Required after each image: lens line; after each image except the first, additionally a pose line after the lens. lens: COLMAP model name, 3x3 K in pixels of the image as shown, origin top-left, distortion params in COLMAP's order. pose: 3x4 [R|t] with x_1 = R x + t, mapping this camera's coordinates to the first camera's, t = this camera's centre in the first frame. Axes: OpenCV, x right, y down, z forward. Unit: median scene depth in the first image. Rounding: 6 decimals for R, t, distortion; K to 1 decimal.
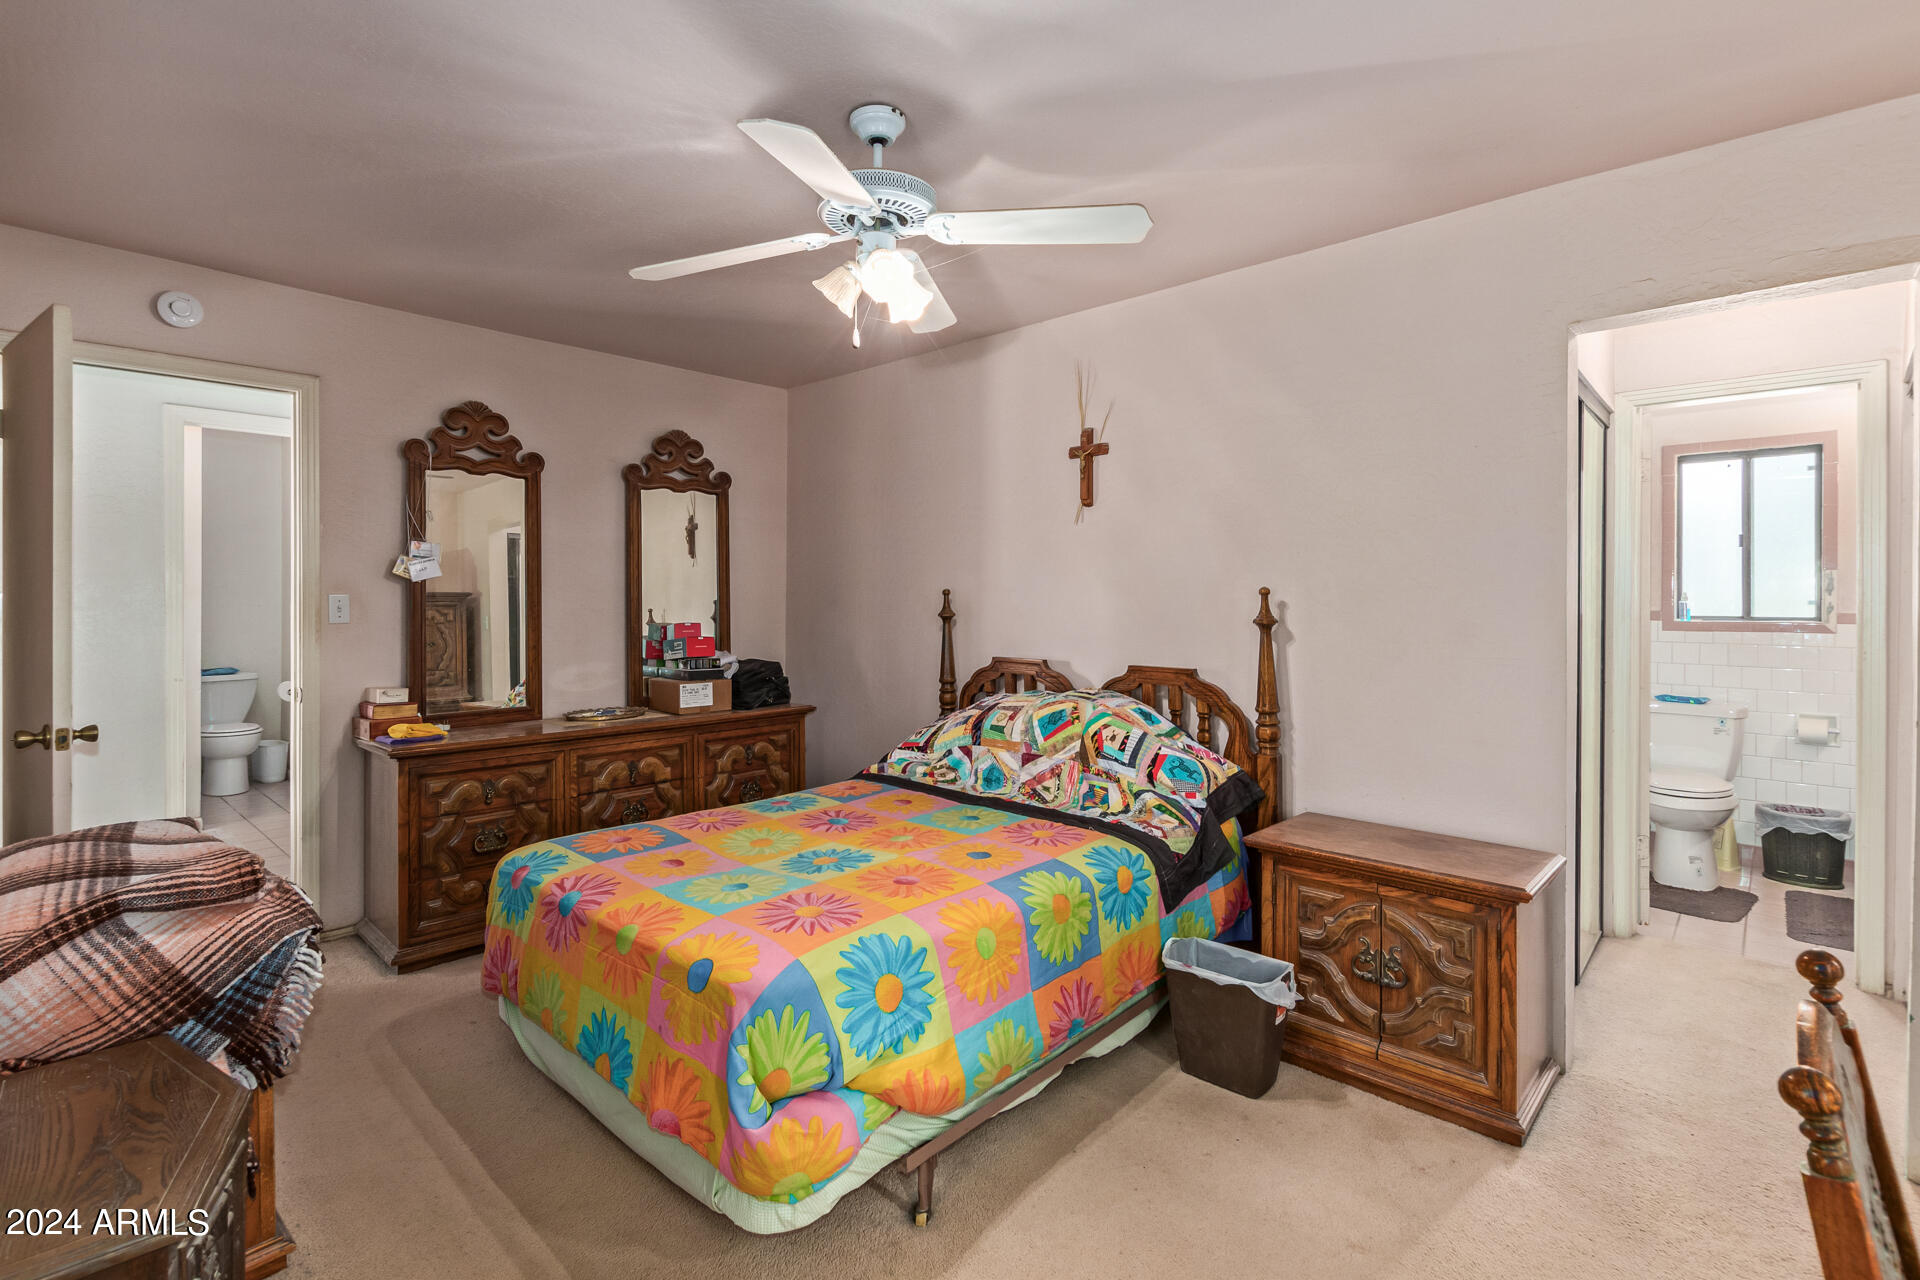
lens RADIAL K [[885.3, 0, 964.3], [0, 885.3, 628.0], [0, 0, 1]] dist [0.001294, -0.000022]
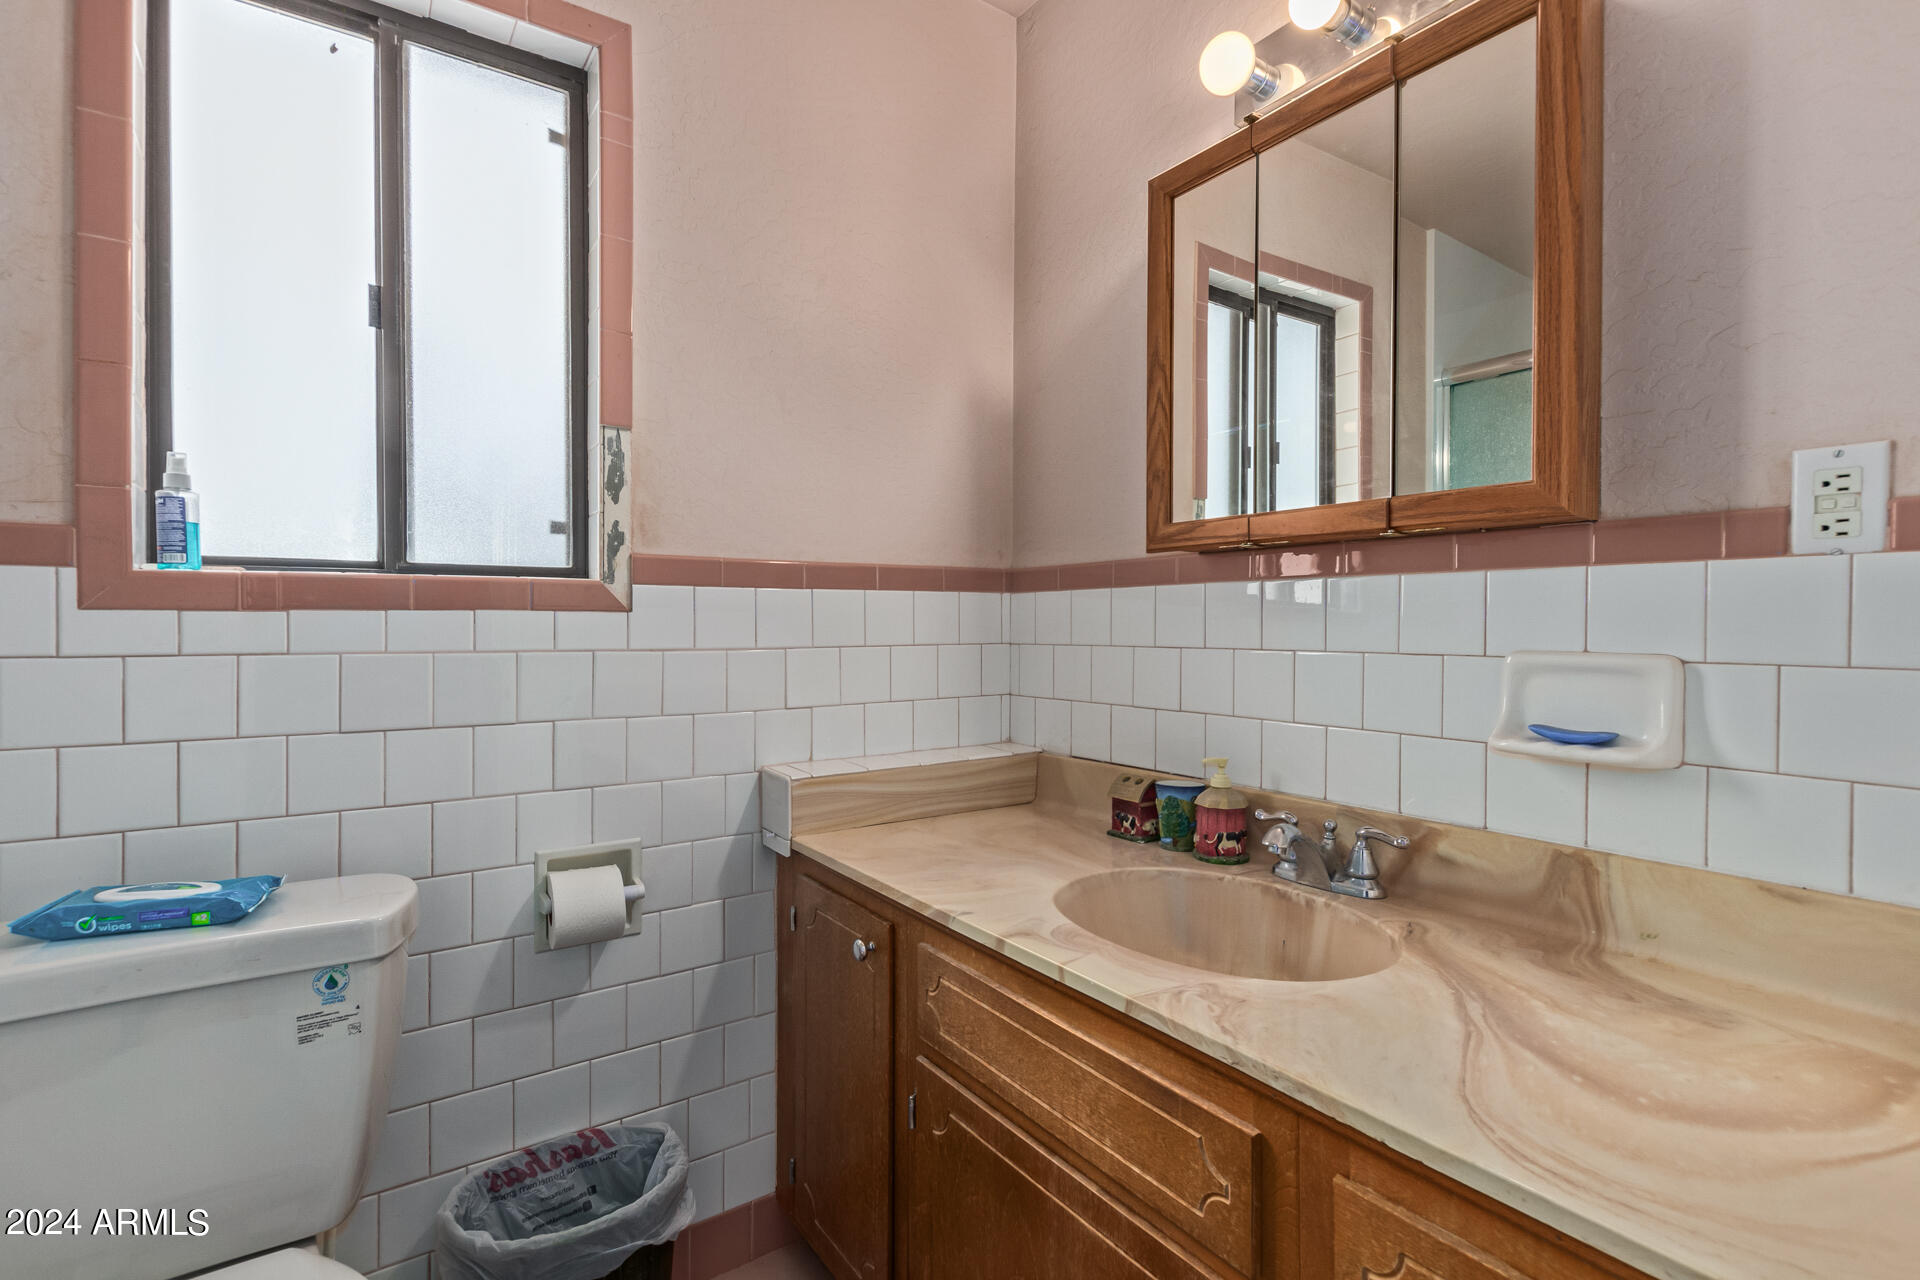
lens RADIAL K [[885.3, 0, 997.4], [0, 885.3, 605.8], [0, 0, 1]] dist [0.001294, -0.000022]
pose [[0.188555, -0.009422, 0.982018, 0.639372], [0.007796, 0.999937, 0.008097, 0.001915], [-0.982032, 0.006129, 0.188616, 0.759108]]
